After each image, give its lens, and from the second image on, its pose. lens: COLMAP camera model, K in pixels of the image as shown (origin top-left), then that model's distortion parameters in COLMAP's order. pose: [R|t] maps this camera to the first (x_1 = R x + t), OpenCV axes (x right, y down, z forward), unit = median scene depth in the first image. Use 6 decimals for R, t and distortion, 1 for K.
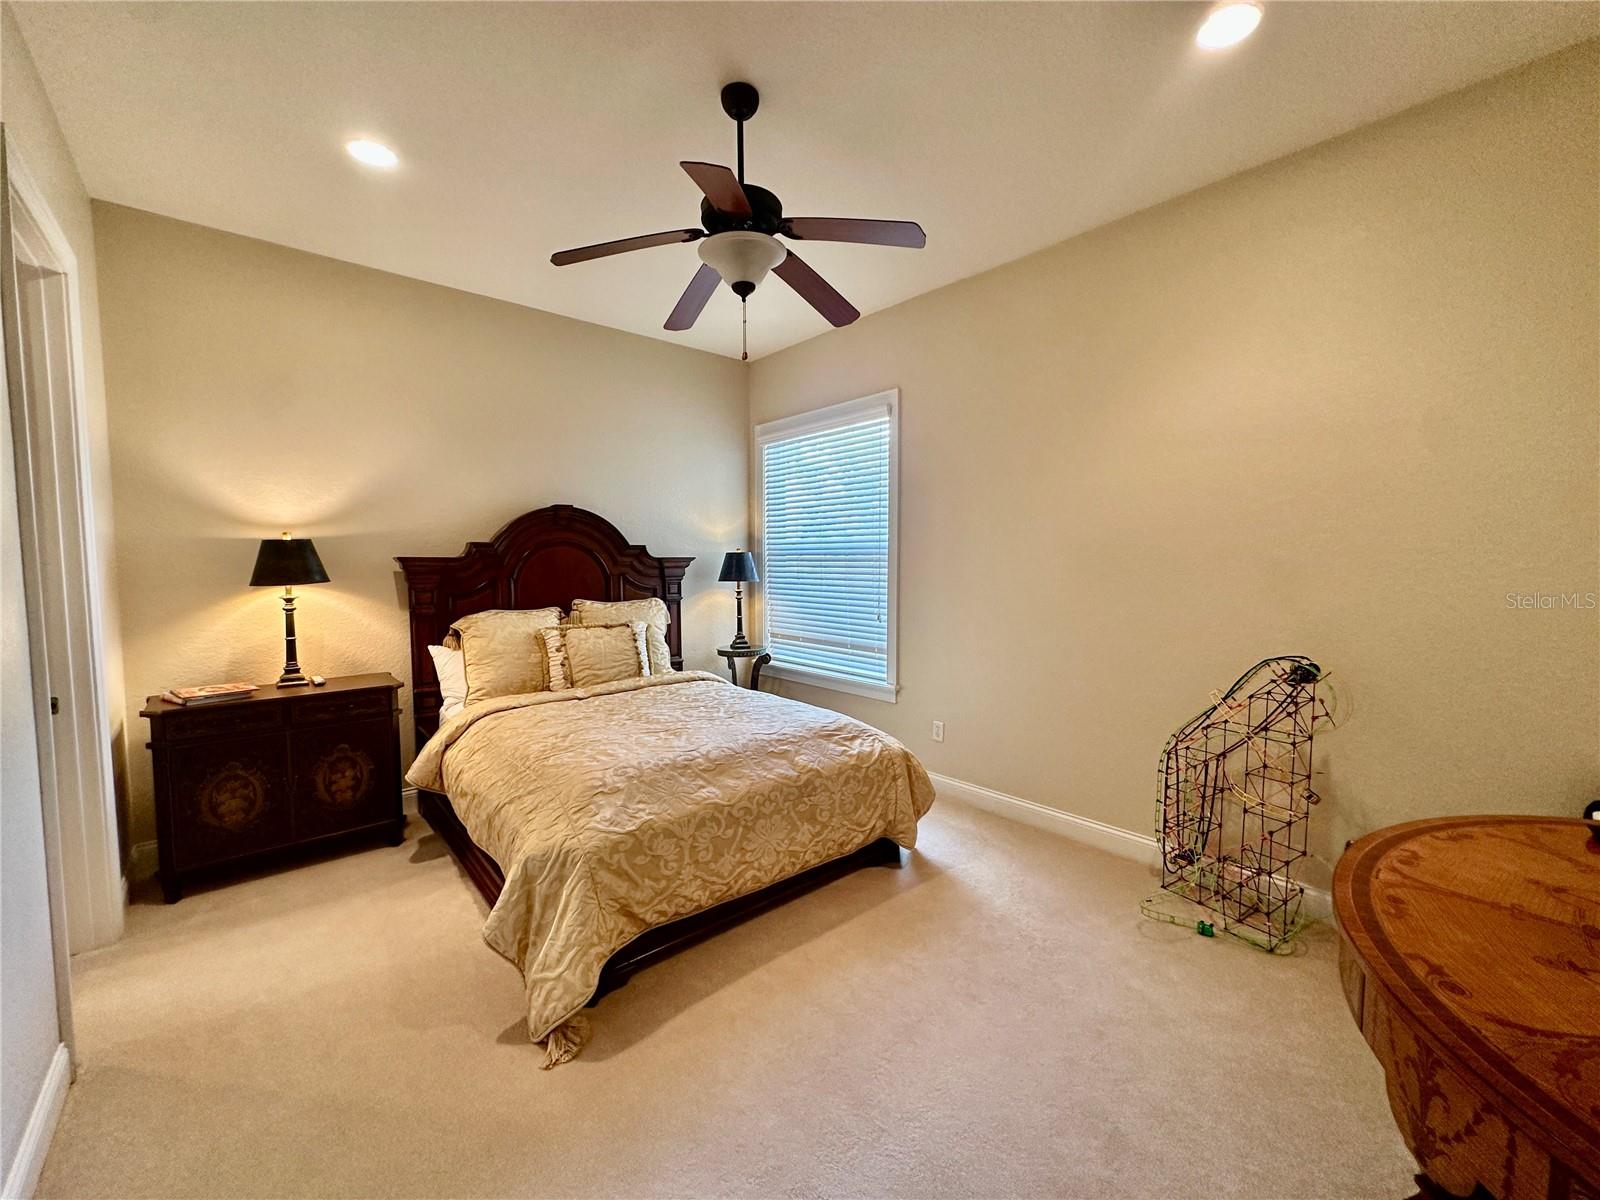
lens RADIAL K [[637.9, 0, 798.6], [0, 637.9, 598.4], [0, 0, 1]] dist [-0.003293, 0.001060]
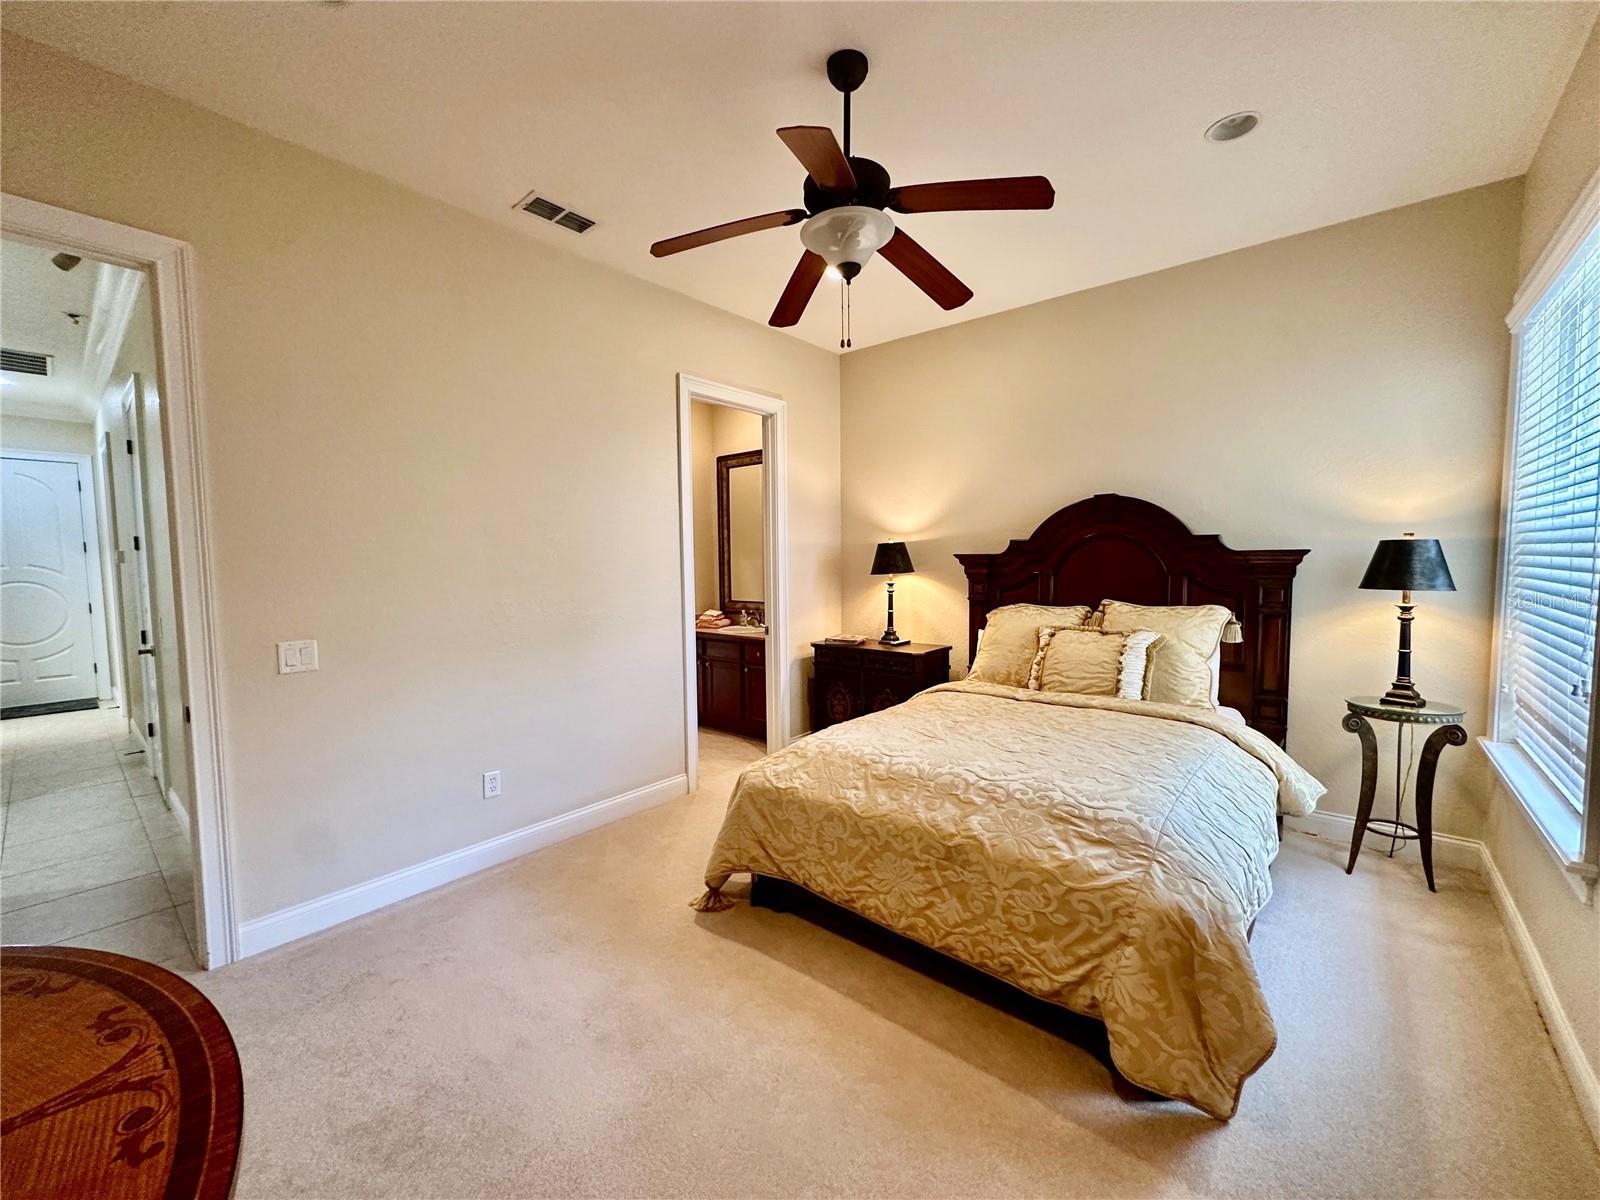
lens RADIAL K [[637.9, 0, 799.1], [0, 637.9, 600.9], [0, 0, 1]] dist [-0.003293, 0.001060]
pose [[0.148438, 0.067421, -0.986621, 0.714505], [-0.048210, 0.996980, 0.060875, -0.045781], [0.987746, 0.038529, 0.151240, 0.673488]]
